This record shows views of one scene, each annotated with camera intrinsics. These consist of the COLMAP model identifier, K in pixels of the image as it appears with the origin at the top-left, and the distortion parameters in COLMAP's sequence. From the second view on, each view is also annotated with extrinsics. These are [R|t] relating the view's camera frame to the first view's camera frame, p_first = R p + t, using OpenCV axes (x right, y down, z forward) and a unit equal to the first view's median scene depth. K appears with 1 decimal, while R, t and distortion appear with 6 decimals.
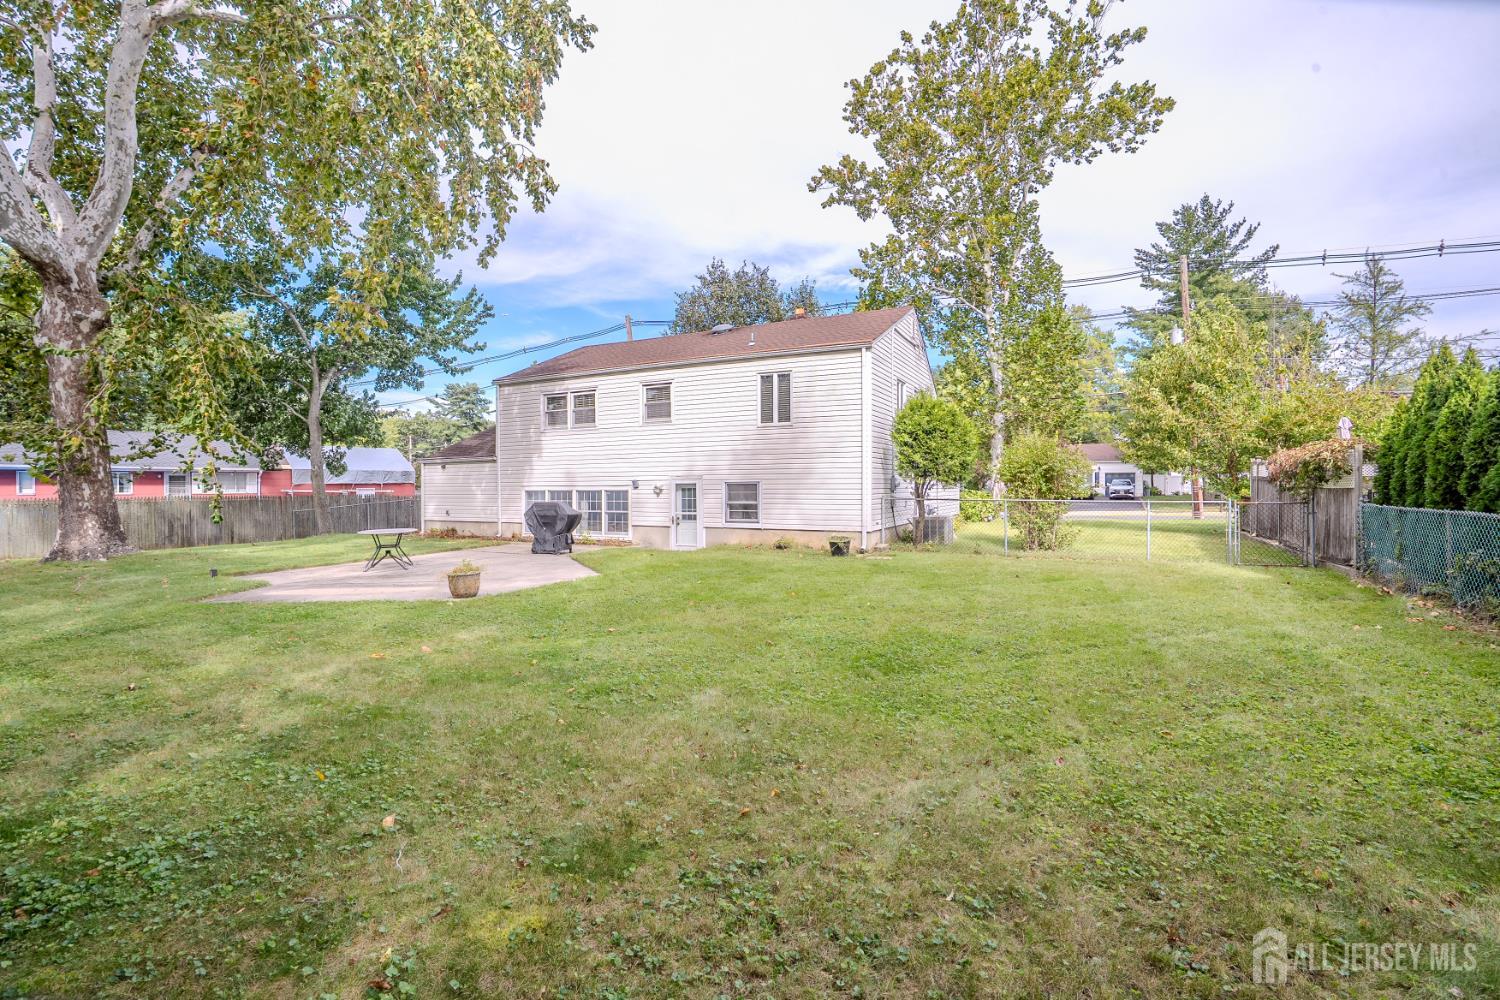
lens RADIAL K [[691.9, 0, 746.3], [0, 691.9, 501.9], [0, 0, 1]] dist [-0.074830, 0.037067]
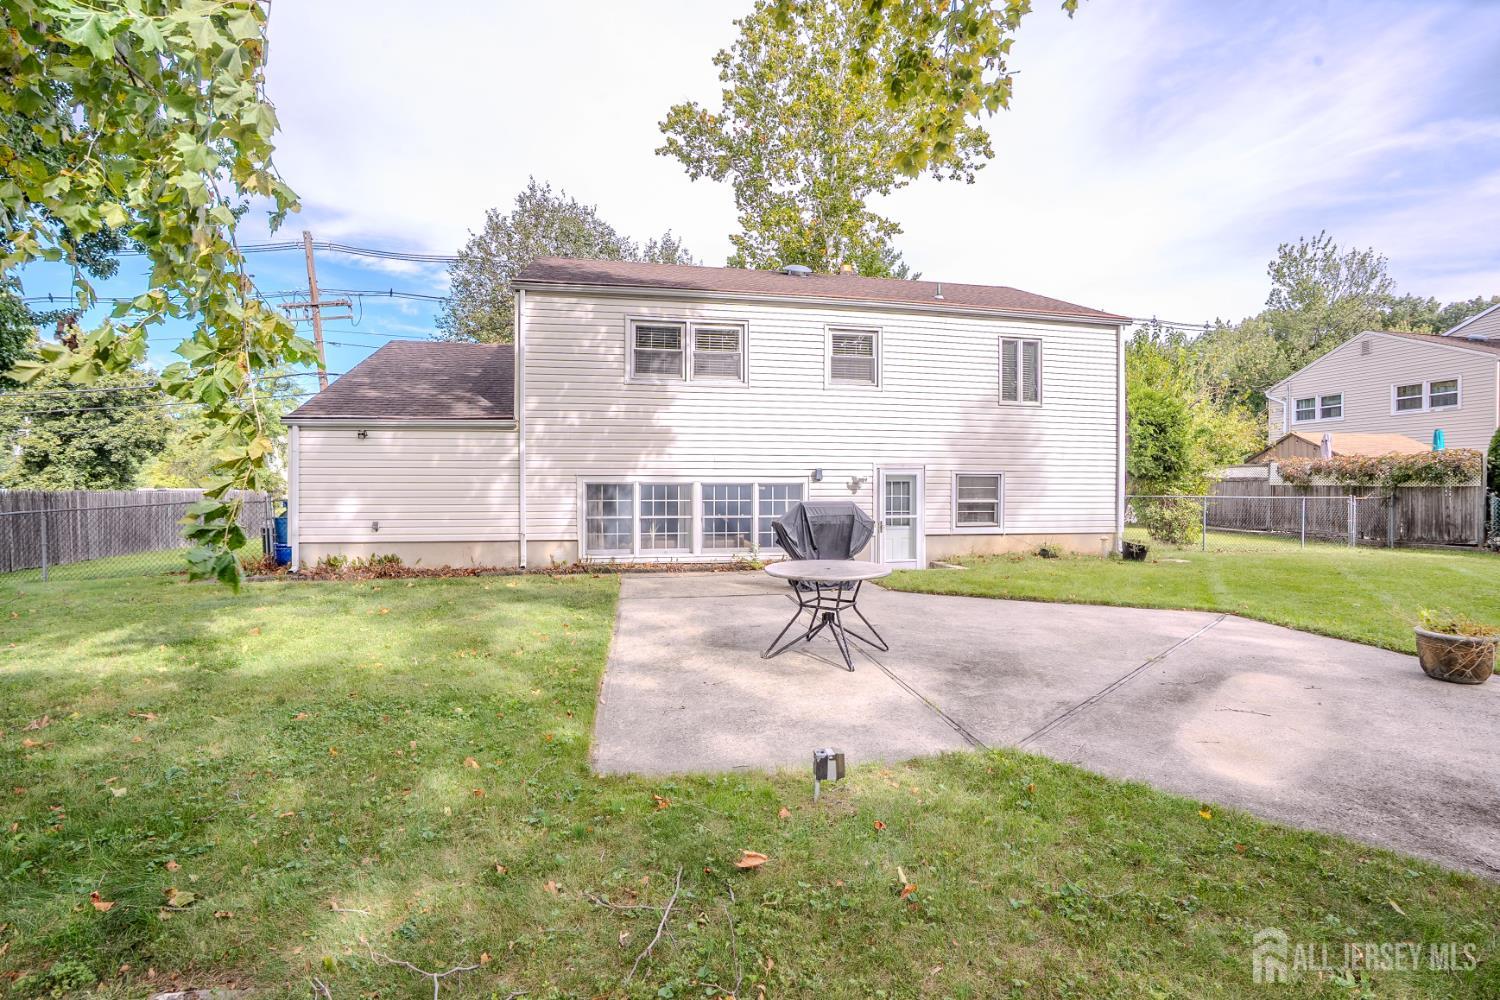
lens RADIAL K [[691.9, 0, 746.3], [0, 691.9, 501.9], [0, 0, 1]] dist [-0.074830, 0.037067]
pose [[0.794271, -0.011158, 0.607461, -0.641668], [0.004585, 0.999913, 0.012372, -0.008340], [-0.607546, -0.007041, 0.794253, 0.523333]]
